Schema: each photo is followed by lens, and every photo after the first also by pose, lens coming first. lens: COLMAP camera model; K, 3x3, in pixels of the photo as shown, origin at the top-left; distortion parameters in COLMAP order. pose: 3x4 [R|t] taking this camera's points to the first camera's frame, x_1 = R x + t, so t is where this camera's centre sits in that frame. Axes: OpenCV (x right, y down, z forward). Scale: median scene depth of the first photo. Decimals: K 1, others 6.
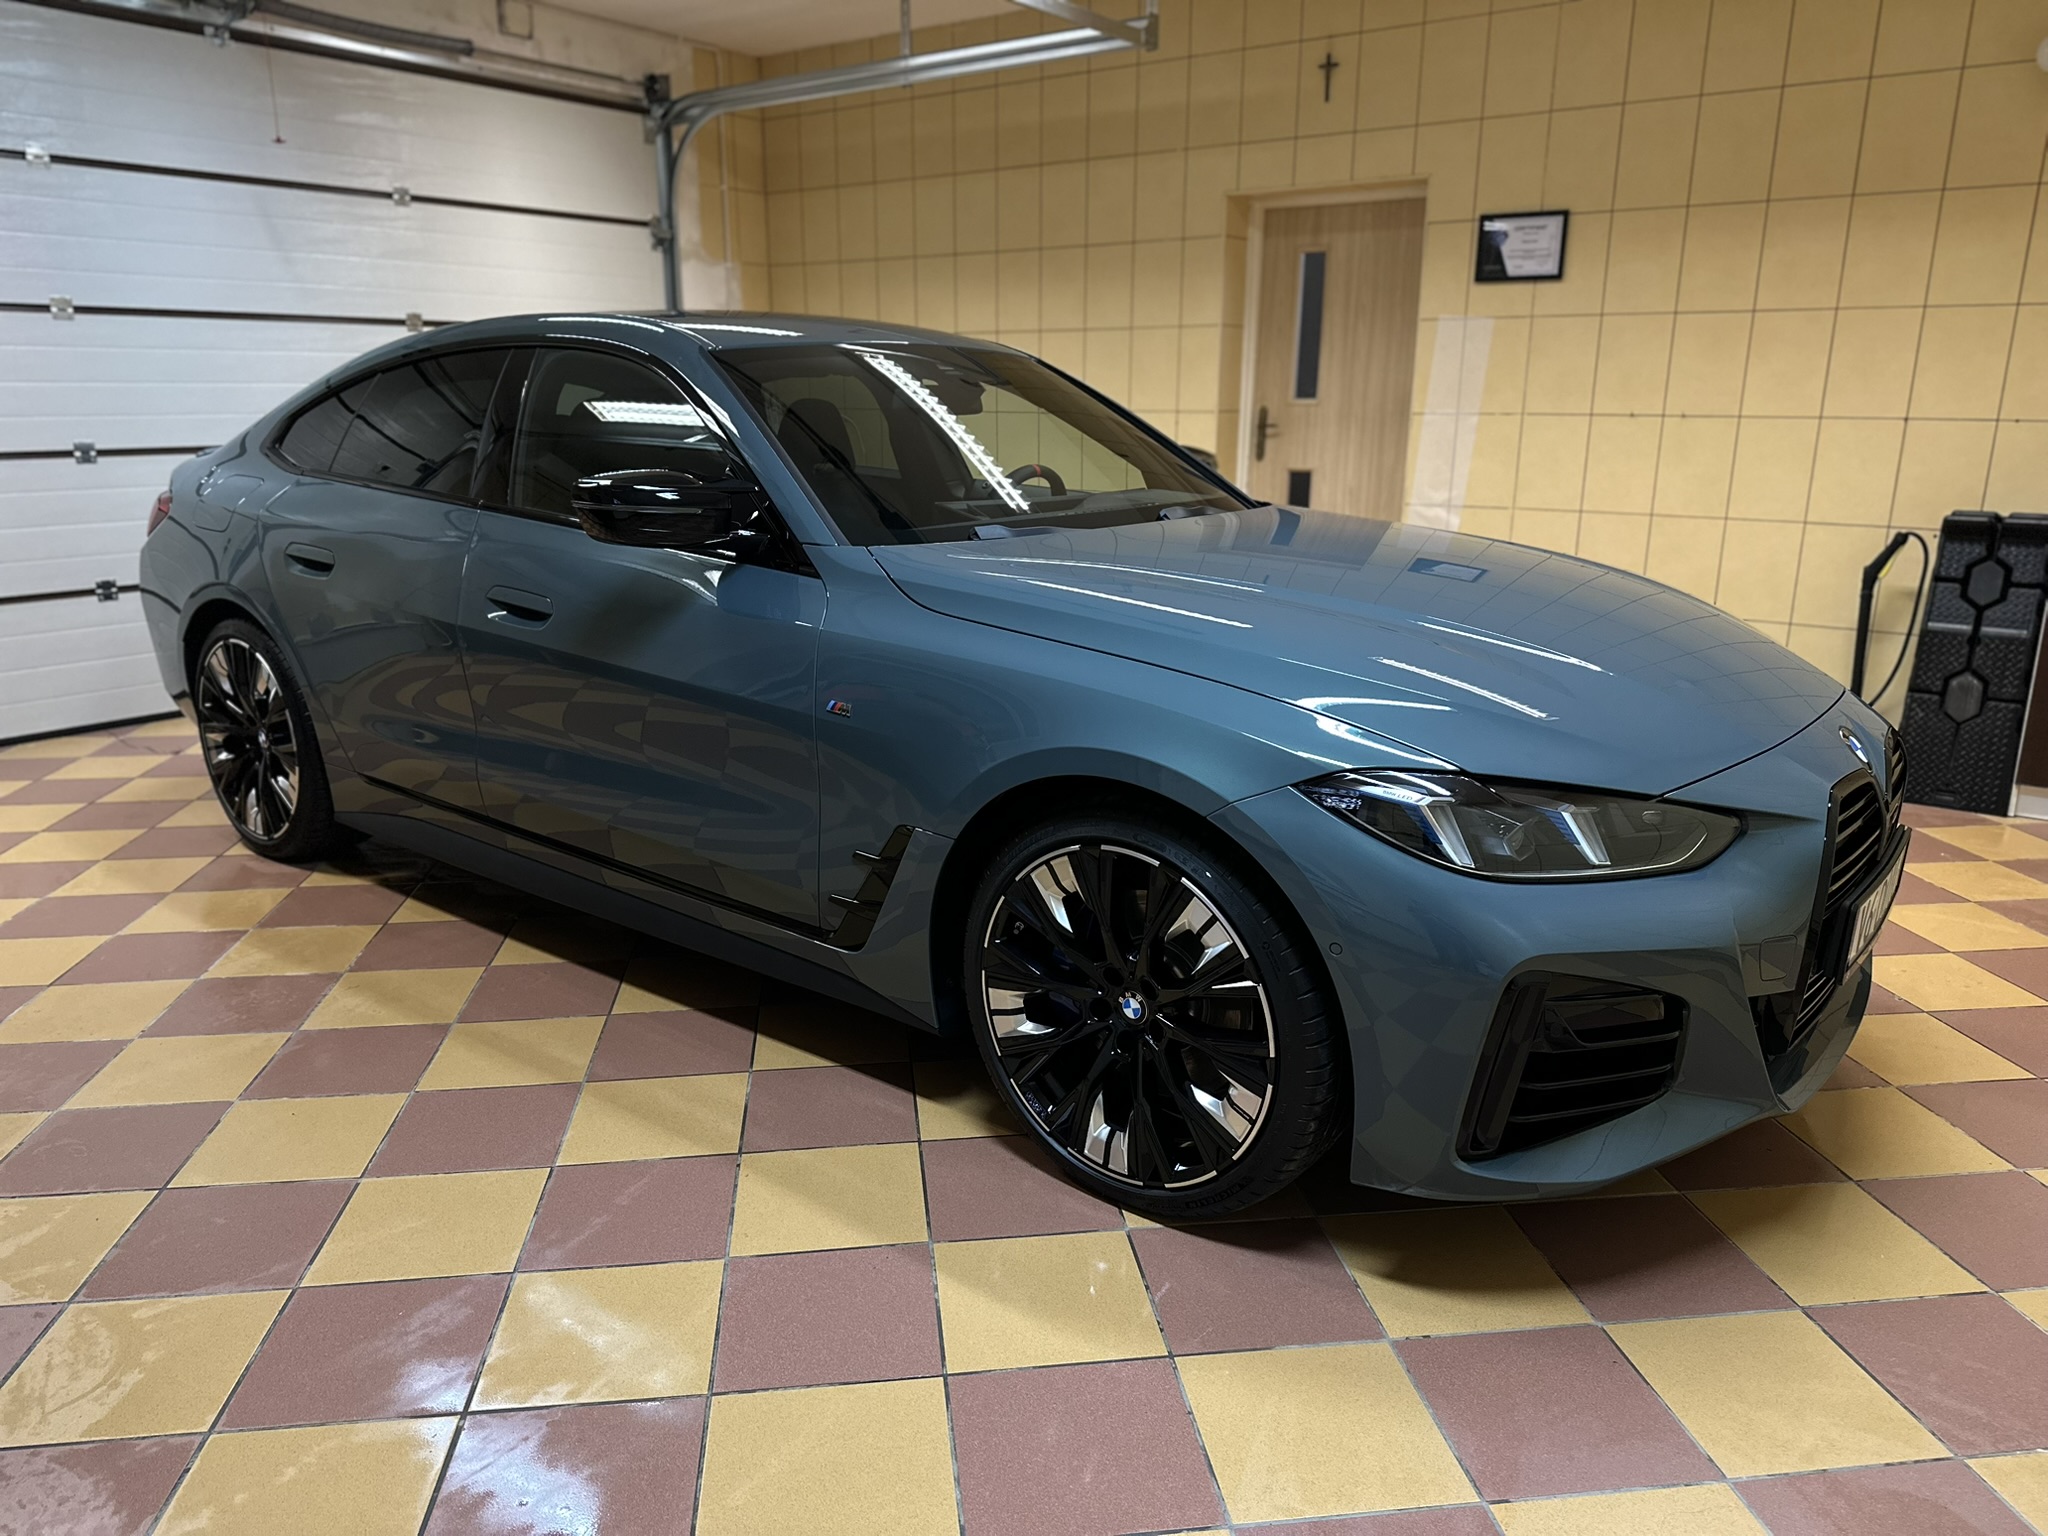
lens RADIAL K [[1449.3, 0, 1025.0], [0, 1449.3, 797.8], [0, 0, 1]] dist [0.018895, -0.031303]
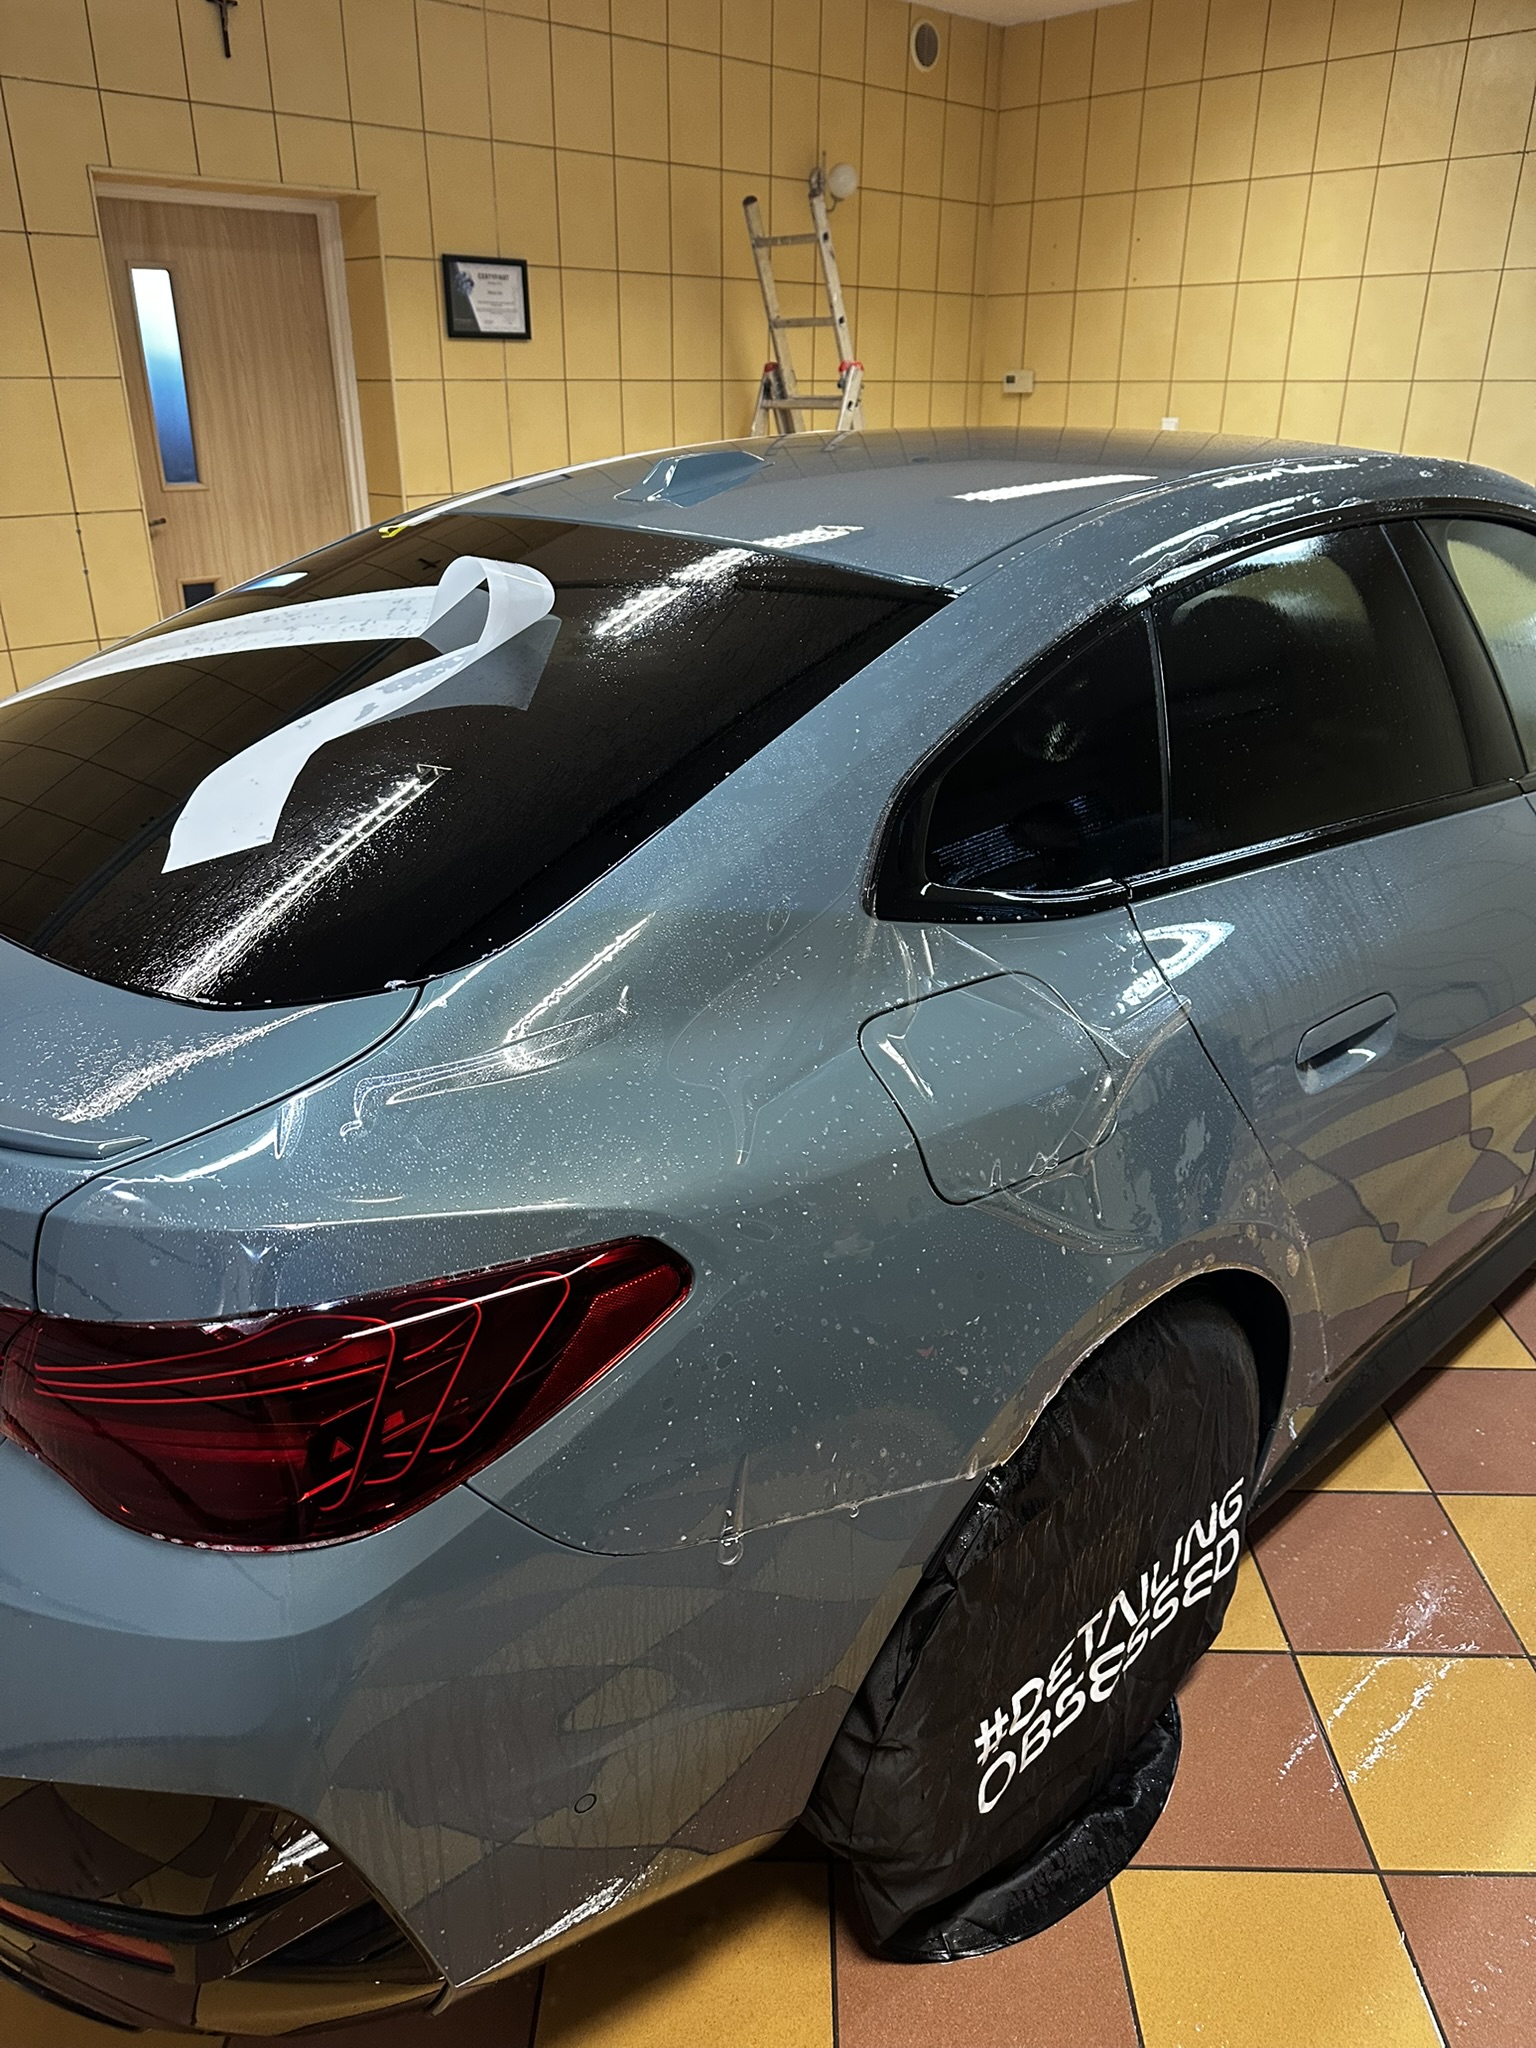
lens RADIAL K [[1449.3, 0, 782.8], [0, 1449.3, 1023.1], [0, 0, 1]] dist [0.018895, -0.031303]
pose [[0.134165, -0.402965, 0.905328, -0.622253], [0.264549, 0.894996, 0.359161, -0.253728], [-0.954994, 0.191317, 0.226681, 0.710596]]
